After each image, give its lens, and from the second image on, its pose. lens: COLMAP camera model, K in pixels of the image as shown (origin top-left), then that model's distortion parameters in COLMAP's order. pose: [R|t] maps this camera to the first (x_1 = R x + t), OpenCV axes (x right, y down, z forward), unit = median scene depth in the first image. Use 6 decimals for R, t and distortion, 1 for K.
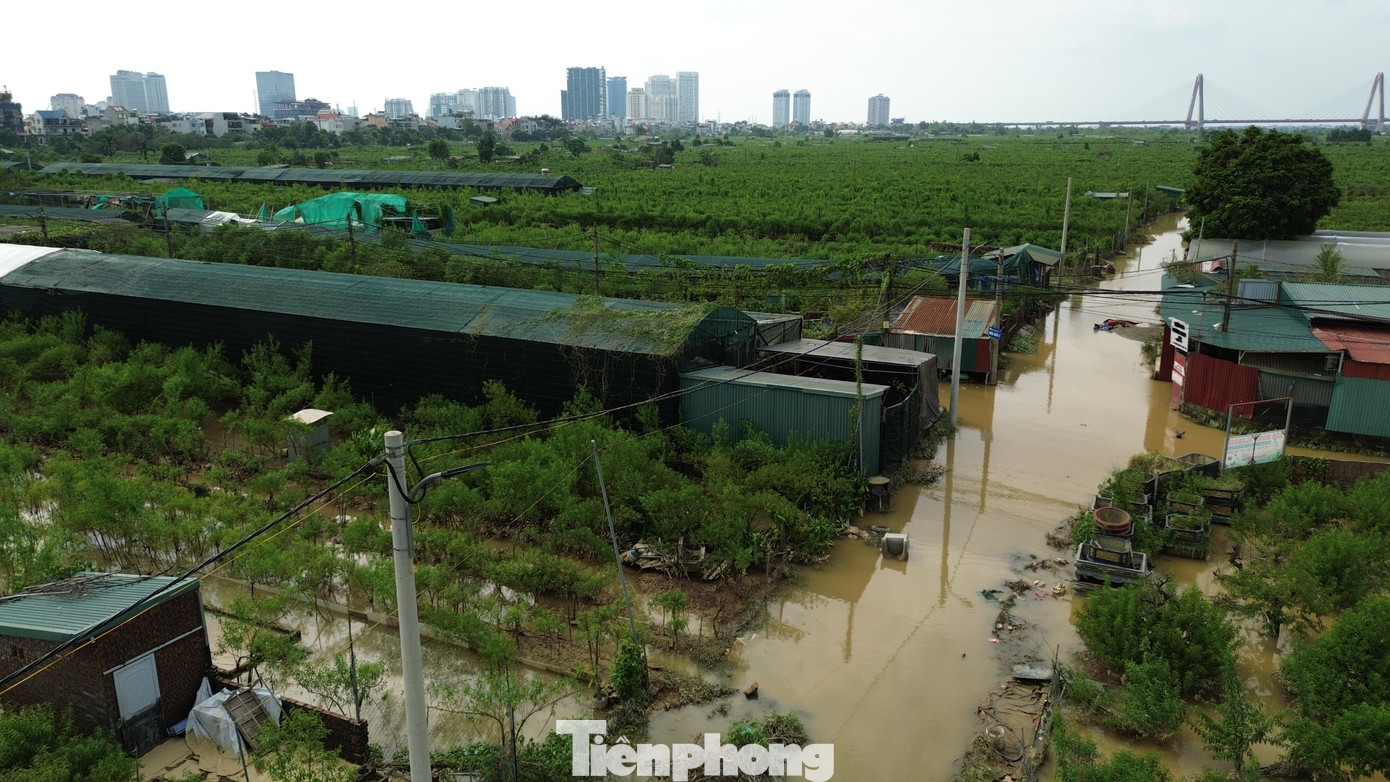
lens RADIAL K [[1004.4, 0, 698.6], [0, 1004.4, 387.9], [0, 0, 1]] dist [0.048729, -0.030159]
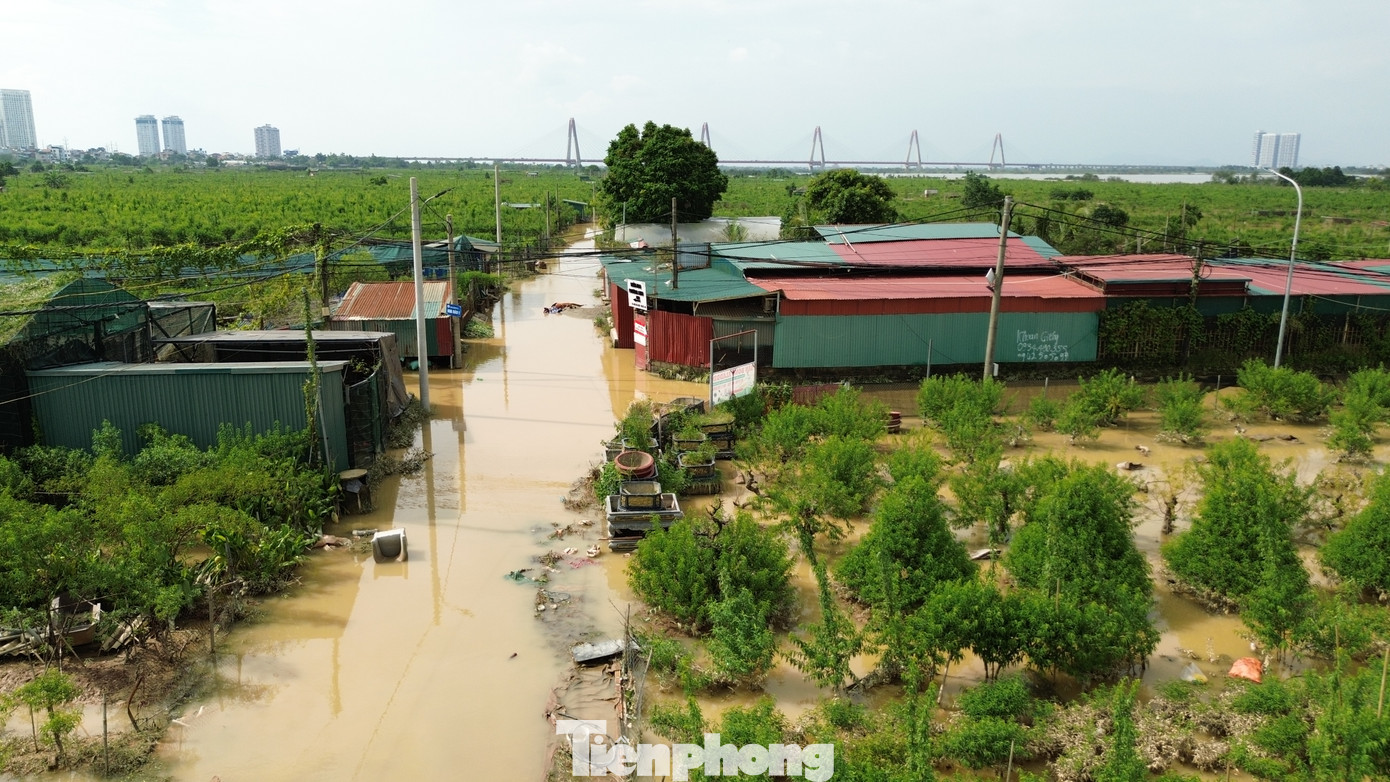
lens RADIAL K [[970.6, 0, 695.0], [0, 970.6, 391.0], [0, 0, 1]] dist [0.083242, -0.074630]
pose [[0.841091, -0.108994, 0.529798, 0.004191], [0.128607, 0.991696, -0.000153, 0.055290], [-0.525381, 0.068265, 0.848124, 0.181503]]
